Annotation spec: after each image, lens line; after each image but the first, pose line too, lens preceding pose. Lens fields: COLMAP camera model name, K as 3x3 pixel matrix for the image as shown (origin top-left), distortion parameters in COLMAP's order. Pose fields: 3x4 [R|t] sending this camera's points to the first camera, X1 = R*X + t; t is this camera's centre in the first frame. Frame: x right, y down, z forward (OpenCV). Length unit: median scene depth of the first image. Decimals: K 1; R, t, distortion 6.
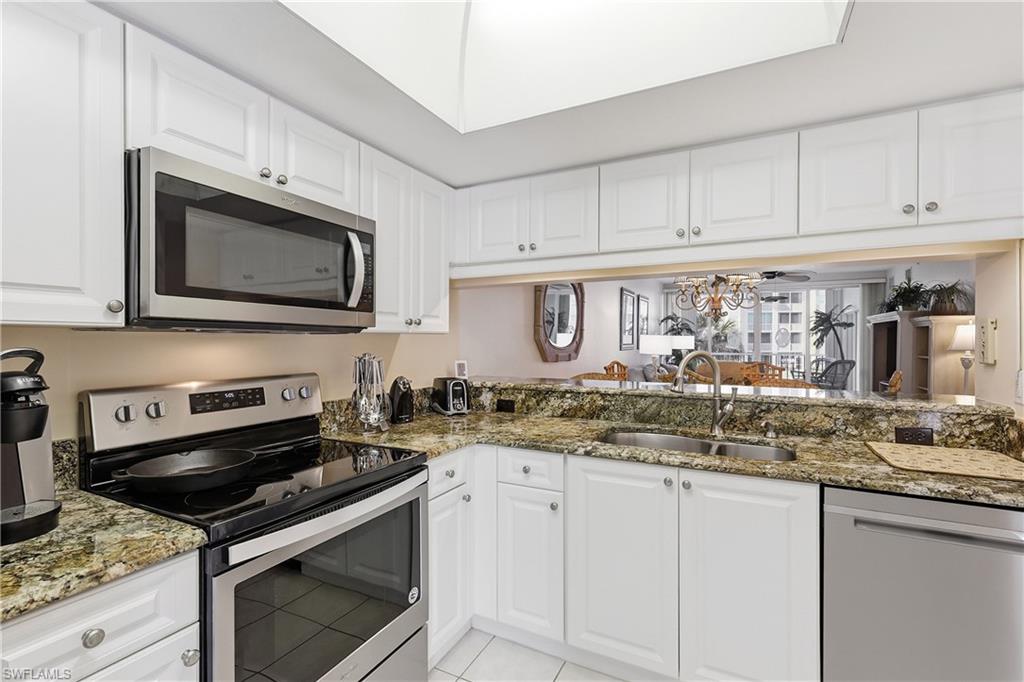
lens RADIAL K [[455.9, 0, 510.3], [0, 455.9, 342.8], [0, 0, 1]] dist [0.002110, -0.000120]
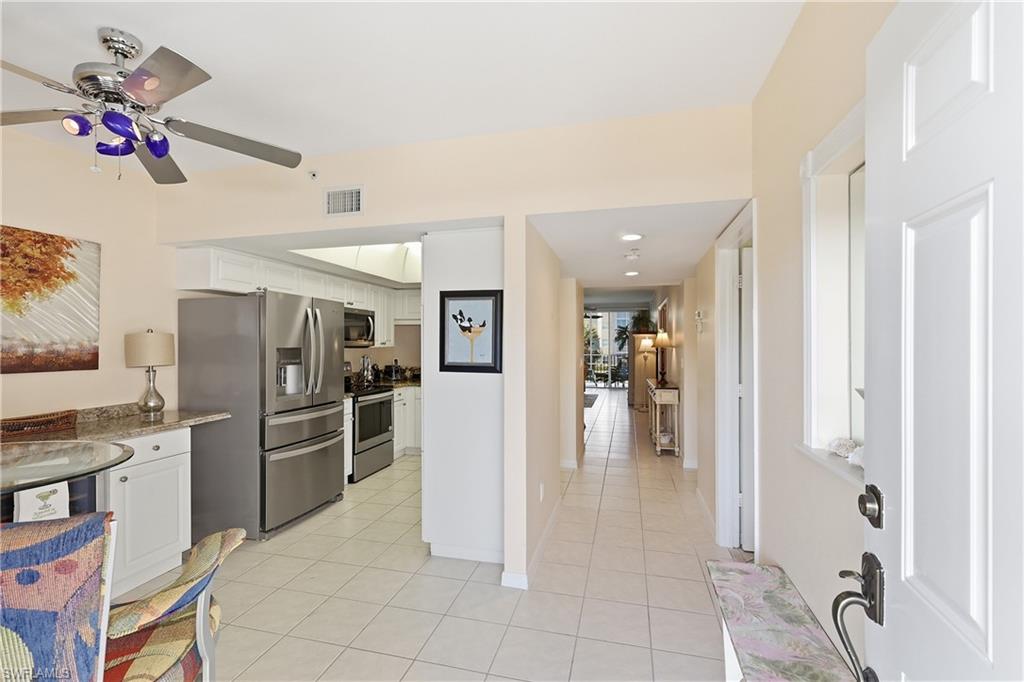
lens RADIAL K [[450.3, 0, 513.2], [0, 450.3, 340.2], [0, 0, 1]] dist [0.002242, 0.000286]
pose [[0.973473, -0.000500, 0.228799, -0.072511], [0.003407, 0.999918, -0.012307, -0.028112], [-0.228774, 0.012760, 0.973396, -1.845459]]
